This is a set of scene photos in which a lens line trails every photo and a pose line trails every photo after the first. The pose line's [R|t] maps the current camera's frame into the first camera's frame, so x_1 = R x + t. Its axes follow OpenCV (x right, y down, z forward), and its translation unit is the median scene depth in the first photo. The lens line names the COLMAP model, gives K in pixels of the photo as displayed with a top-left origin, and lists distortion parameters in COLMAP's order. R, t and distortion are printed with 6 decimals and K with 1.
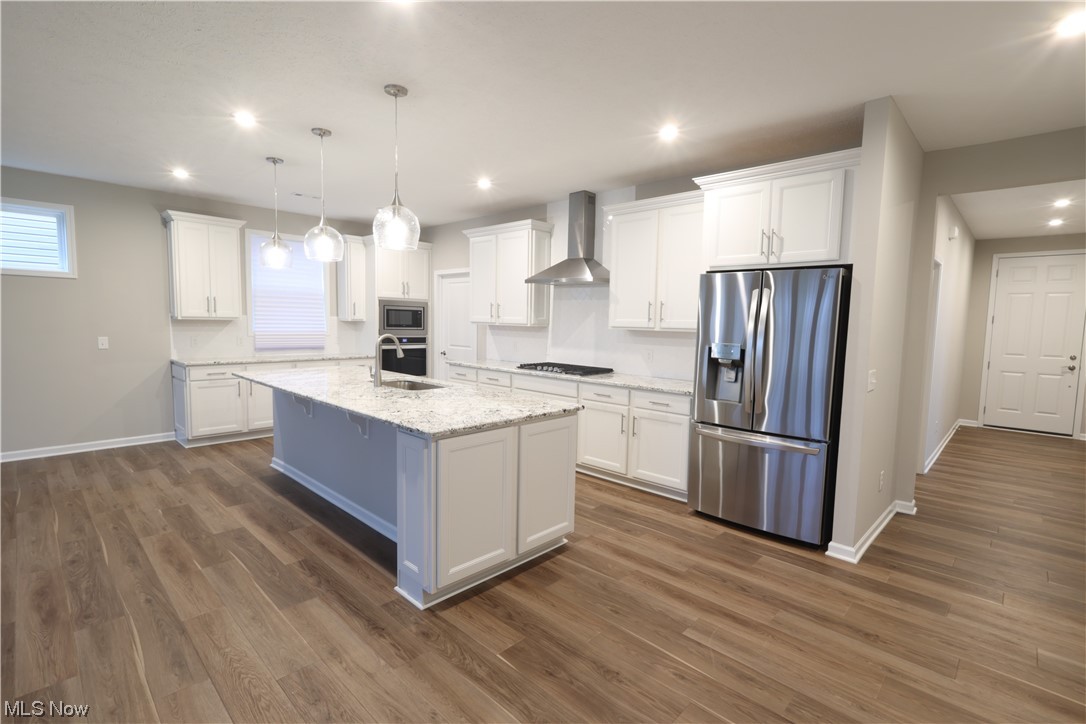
lens RADIAL K [[504.3, 0, 543.0], [0, 504.3, 362.0], [0, 0, 1]] dist [0.001858, 0.000408]
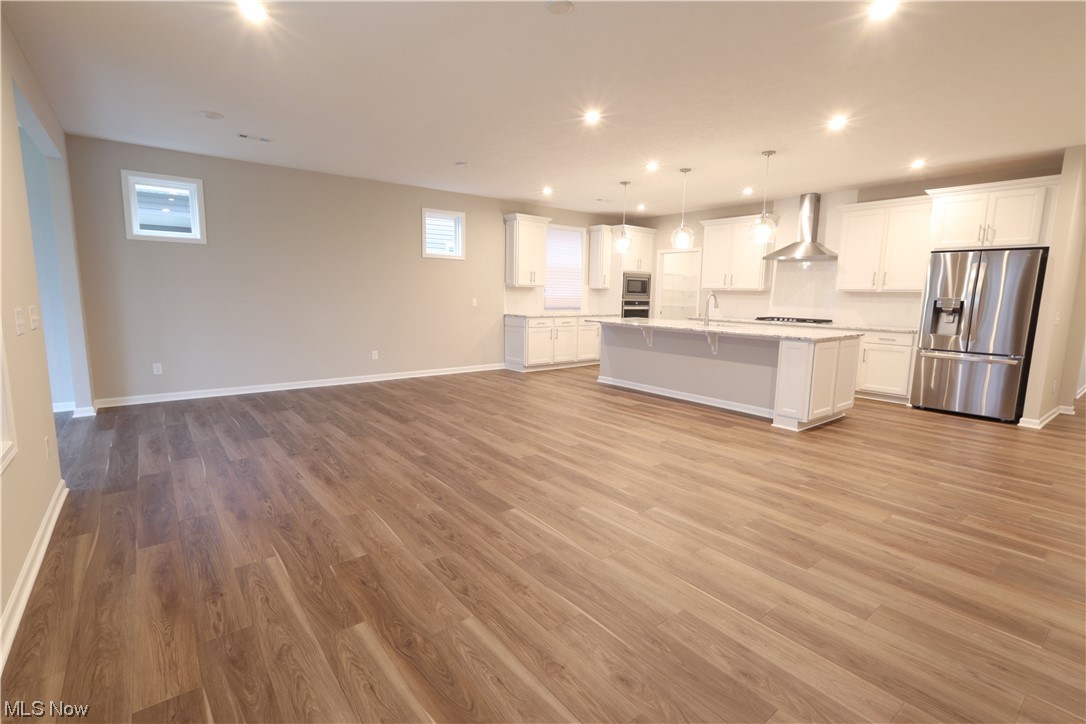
lens RADIAL K [[502.5, 0, 543.0], [0, 502.5, 362.0], [0, 0, 1]] dist [0.001024, 0.000795]
pose [[0.990939, 0.015537, -0.133414, -0.601487], [-0.008586, 0.998583, 0.052516, 0.081321], [0.134040, -0.050894, 0.989668, -0.650531]]
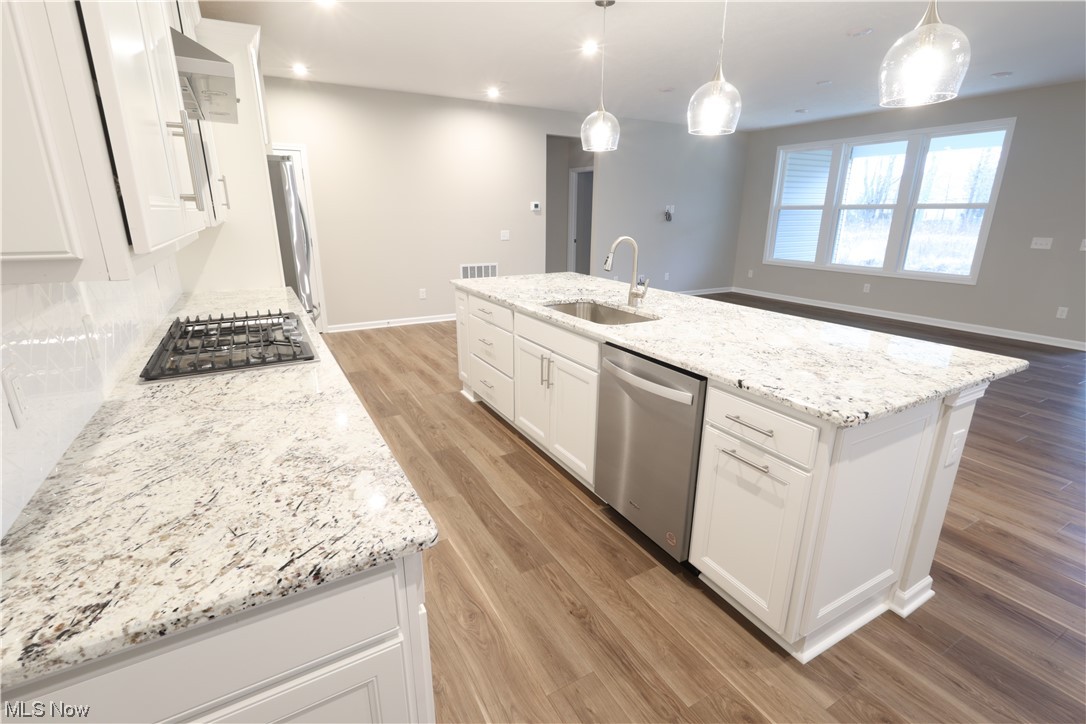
lens RADIAL K [[502.5, 0, 543.0], [0, 502.5, 362.0], [0, 0, 1]] dist [0.001024, 0.000795]
pose [[-0.959596, -0.104683, 0.261185, -0.386079], [0.000413, 0.927695, 0.373338, -0.151298], [-0.281383, 0.358362, -0.890169, 1.676995]]
